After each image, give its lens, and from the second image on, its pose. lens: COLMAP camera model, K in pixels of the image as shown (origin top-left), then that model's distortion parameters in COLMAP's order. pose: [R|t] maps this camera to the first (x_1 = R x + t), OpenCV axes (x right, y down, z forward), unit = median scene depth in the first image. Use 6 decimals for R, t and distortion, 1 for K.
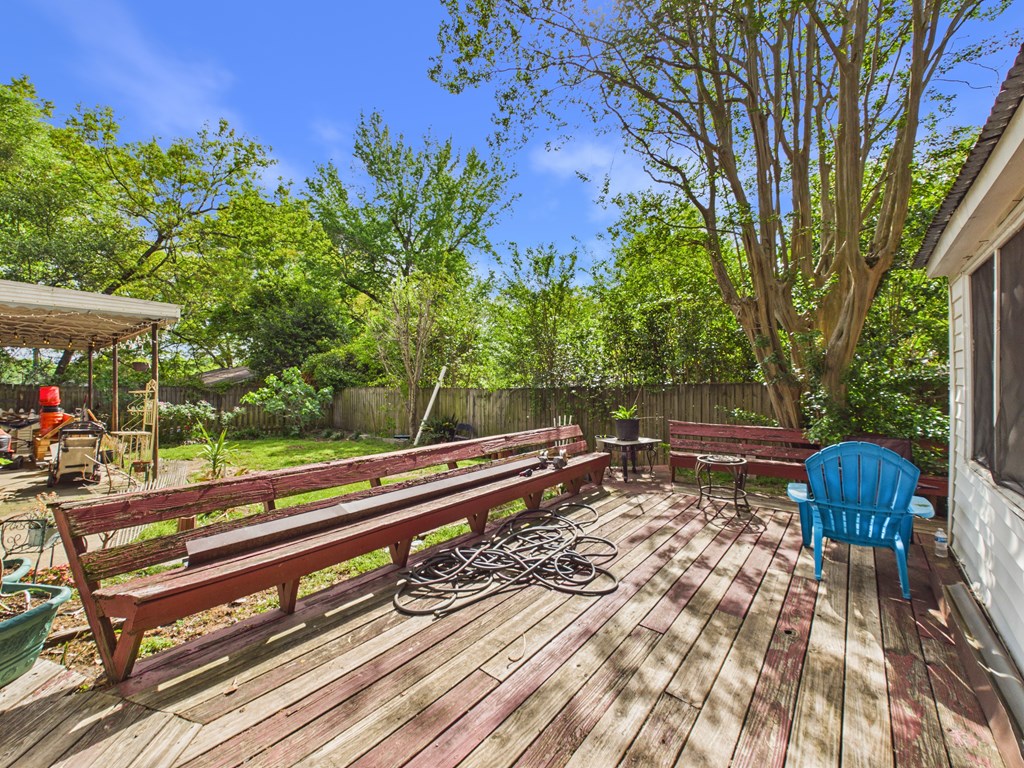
lens RADIAL K [[411.6, 0, 512.5], [0, 411.6, 382.0], [0, 0, 1]] dist [0.001947, 0.000257]
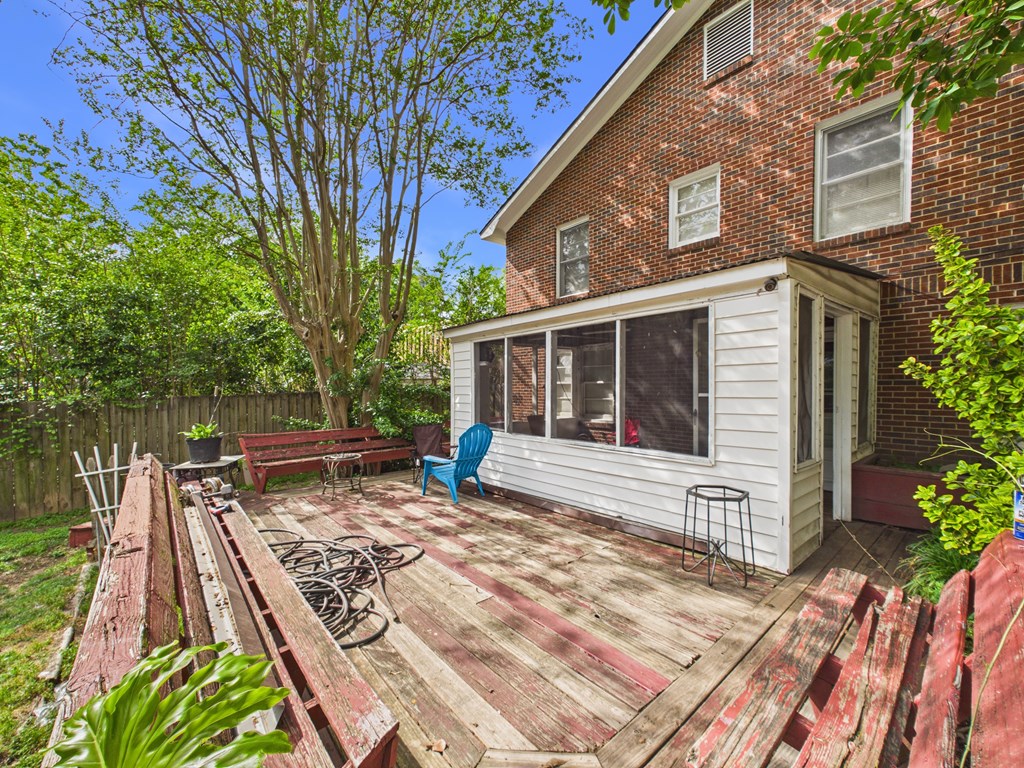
lens RADIAL K [[411.6, 0, 523.3], [0, 411.6, 388.1], [0, 0, 1]] dist [0.001947, 0.000257]
pose [[0.151239, 0.000264, 0.988497, -1.412605], [0.003381, 0.999994, -0.000784, -0.034953], [-0.988491, 0.003460, 0.151237, 0.616070]]
